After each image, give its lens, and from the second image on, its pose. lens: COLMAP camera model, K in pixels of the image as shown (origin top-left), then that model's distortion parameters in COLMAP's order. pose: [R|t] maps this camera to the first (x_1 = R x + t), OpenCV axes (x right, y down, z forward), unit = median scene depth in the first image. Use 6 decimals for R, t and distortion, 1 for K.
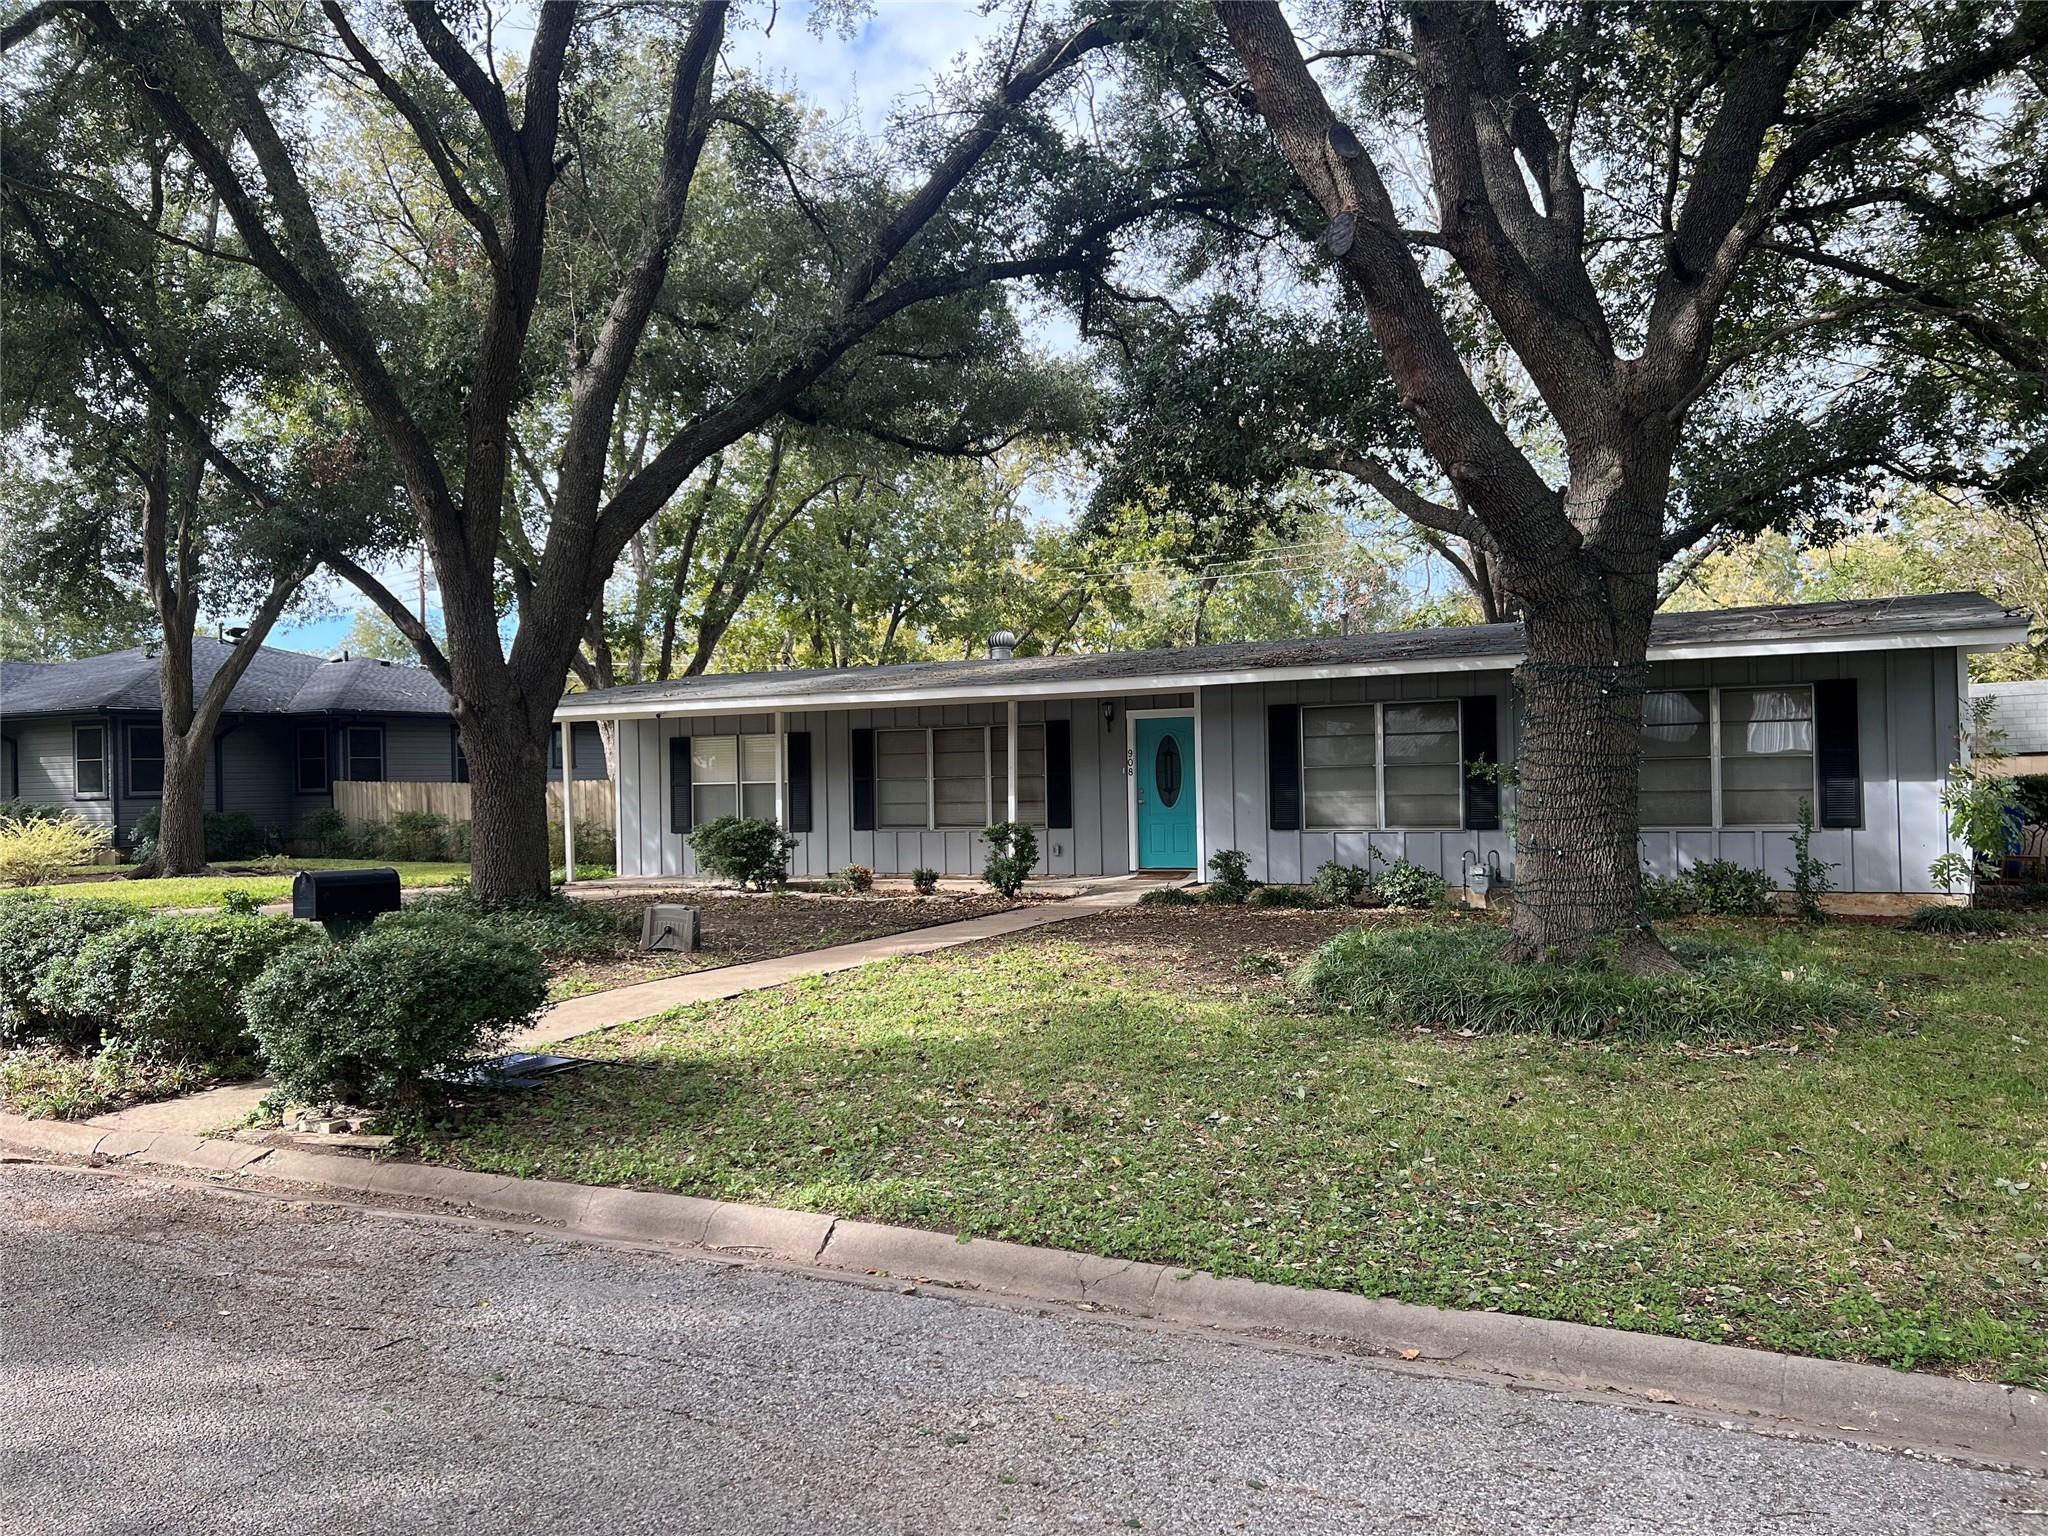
lens RADIAL K [[1563.5, 0, 1029.5], [0, 1563.5, 781.9], [0, 0, 1]] dist [0.067029, -0.080308]
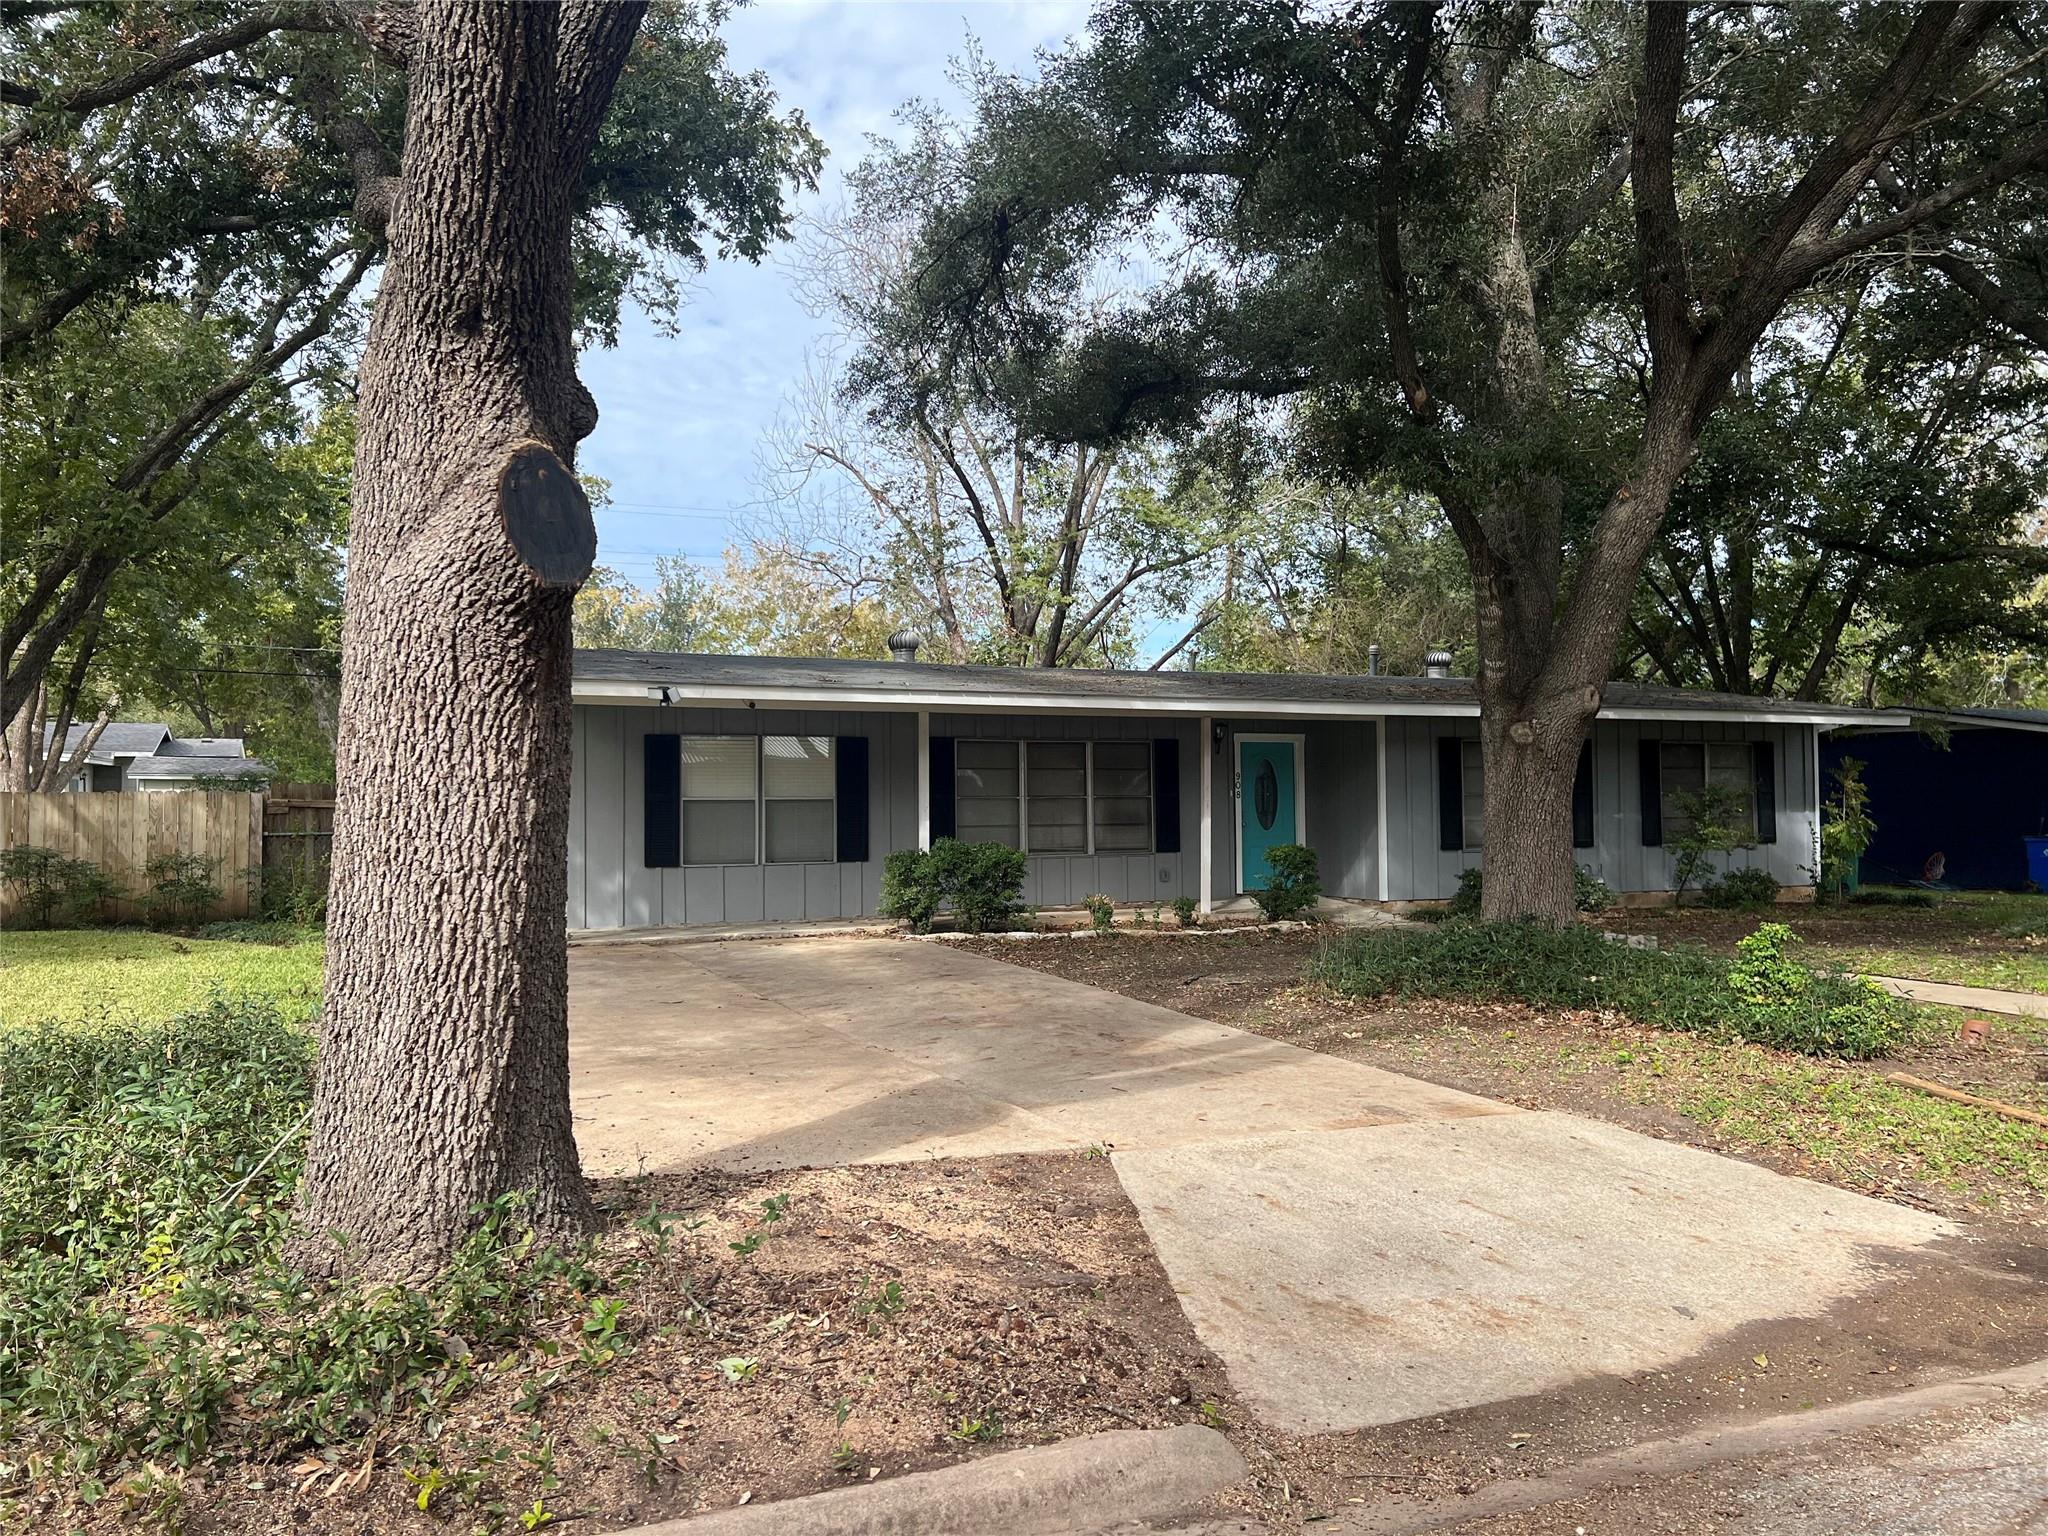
lens RADIAL K [[1563.5, 0, 1029.5], [0, 1563.5, 781.9], [0, 0, 1]] dist [0.067029, -0.080308]
pose [[0.603361, 0.030602, 0.796880, -0.801038], [-0.007421, 0.999436, -0.032762, 0.018344], [-0.797433, 0.013854, 0.603248, 0.509381]]
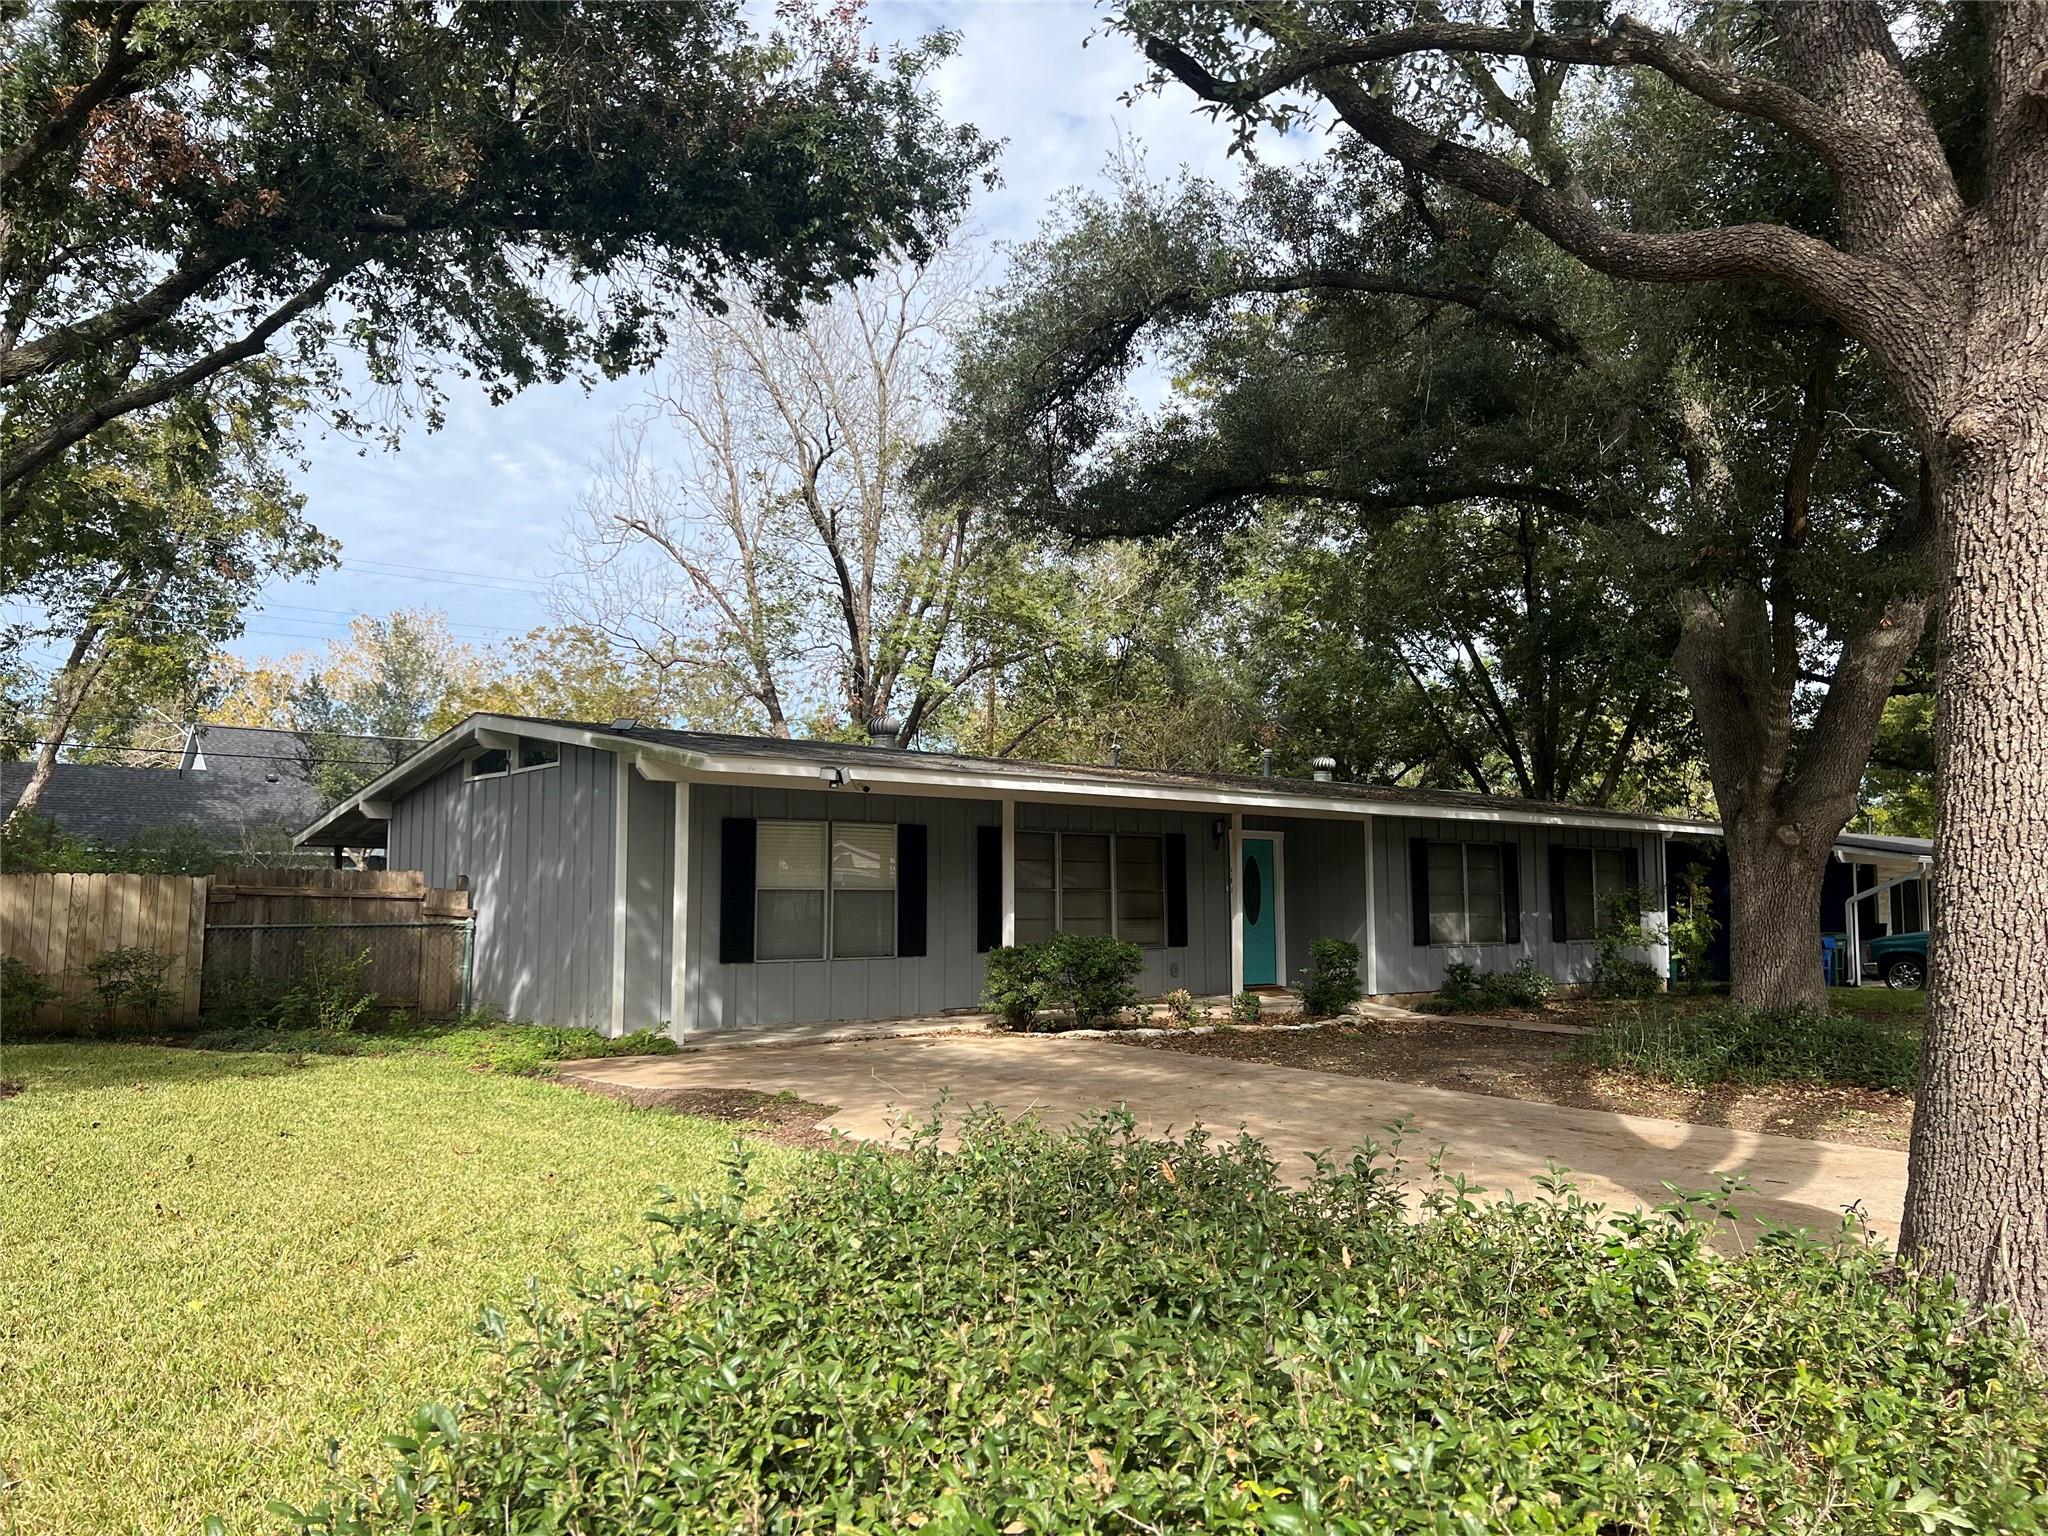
lens RADIAL K [[1563.5, 0, 1029.5], [0, 1563.5, 781.9], [0, 0, 1]] dist [0.067029, -0.080308]
pose [[0.356682, 0.094393, 0.929445, -0.922615], [-0.009313, 0.995192, -0.097497, 0.023287], [-0.934179, 0.026120, 0.355847, 0.762697]]
